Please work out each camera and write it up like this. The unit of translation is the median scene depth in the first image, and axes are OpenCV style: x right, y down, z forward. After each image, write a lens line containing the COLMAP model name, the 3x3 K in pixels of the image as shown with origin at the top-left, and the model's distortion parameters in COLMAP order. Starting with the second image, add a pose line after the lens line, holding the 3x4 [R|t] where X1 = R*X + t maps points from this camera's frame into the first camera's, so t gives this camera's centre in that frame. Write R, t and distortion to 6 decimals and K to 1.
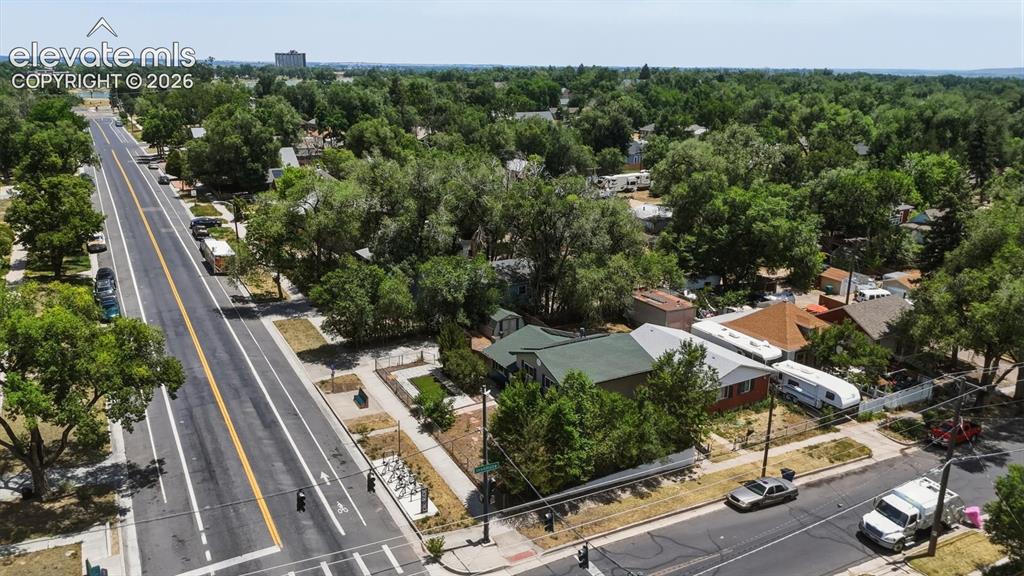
lens RADIAL K [[762.6, 0, 517.9], [0, 762.6, 273.9], [0, 0, 1]] dist [0.072794, -0.075848]
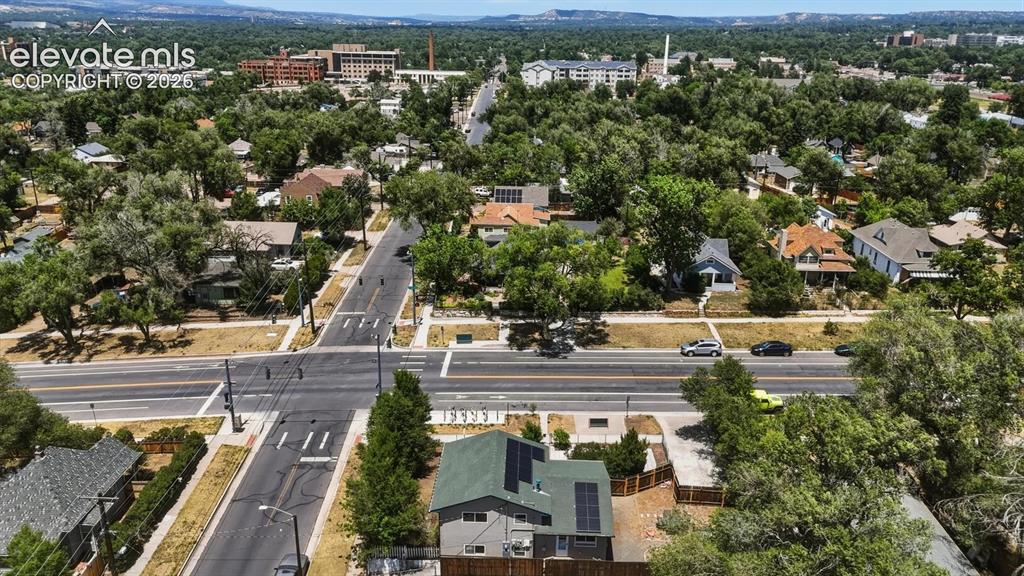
lens RADIAL K [[762.6, 0, 517.9], [0, 762.6, 273.9], [0, 0, 1]] dist [0.072794, -0.075848]
pose [[-0.512592, 0.252629, -0.820626, 0.727445], [-0.247222, 0.871840, 0.422819, -0.477683], [0.822272, 0.419610, -0.384443, 1.191884]]
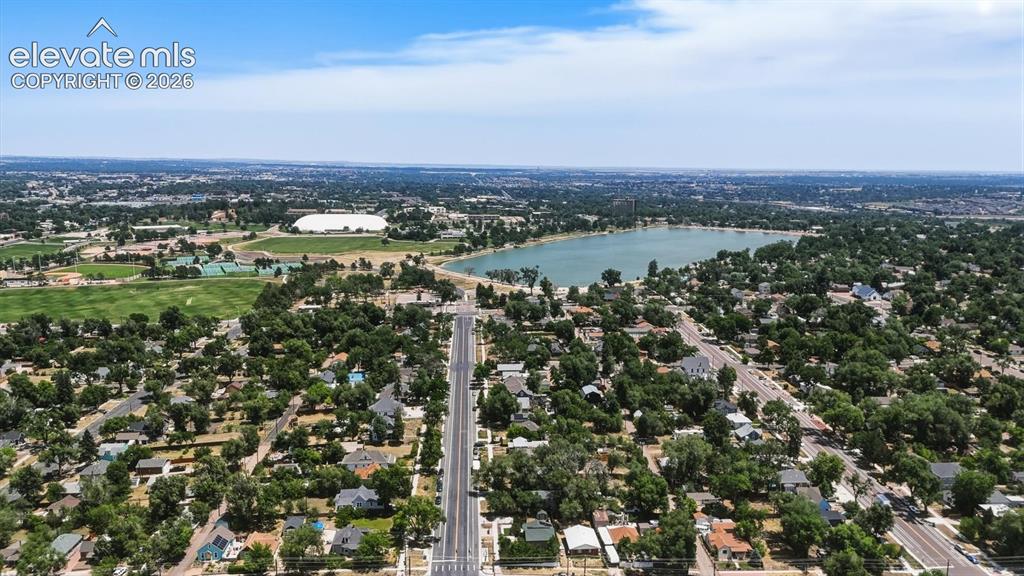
lens RADIAL K [[760.9, 0, 517.5], [0, 760.9, 291.1], [0, 0, 1]] dist [0.076076, -0.078121]
pose [[0.900718, 0.075203, -0.427846, 1.423483], [-0.117976, 0.990232, -0.074314, -0.733605], [0.418078, 0.117411, 0.900792, -2.451955]]
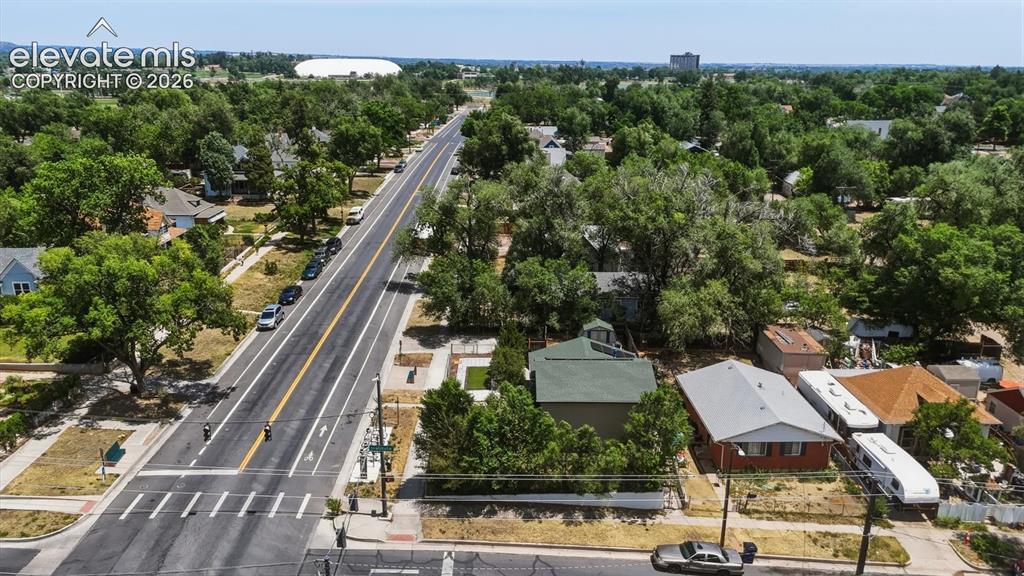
lens RADIAL K [[759.7, 0, 514.4], [0, 759.7, 285.5], [0, 0, 1]] dist [0.075996, -0.075867]
pose [[0.874105, 0.138282, -0.465637, 0.404016], [-0.132031, 0.990168, 0.046203, -0.034932], [0.467448, 0.021092, 0.883769, 0.082117]]
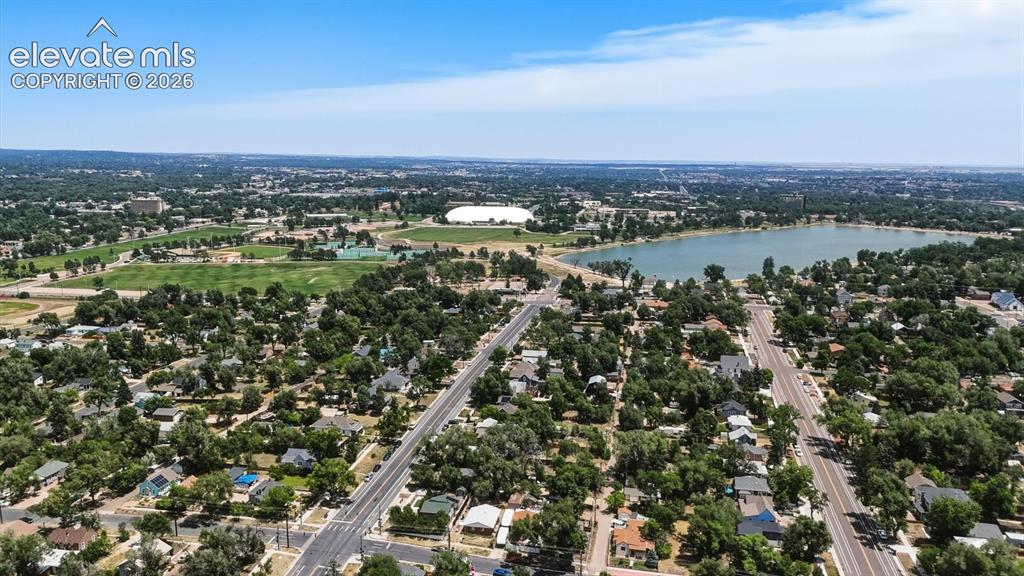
lens RADIAL K [[762.6, 0, 517.9], [0, 762.6, 273.9], [0, 0, 1]] dist [0.072794, -0.075848]
pose [[0.760192, 0.099399, -0.642049, 2.583604], [-0.174815, 0.983076, -0.054788, -0.844893], [0.625737, 0.153890, 0.764703, -1.778377]]
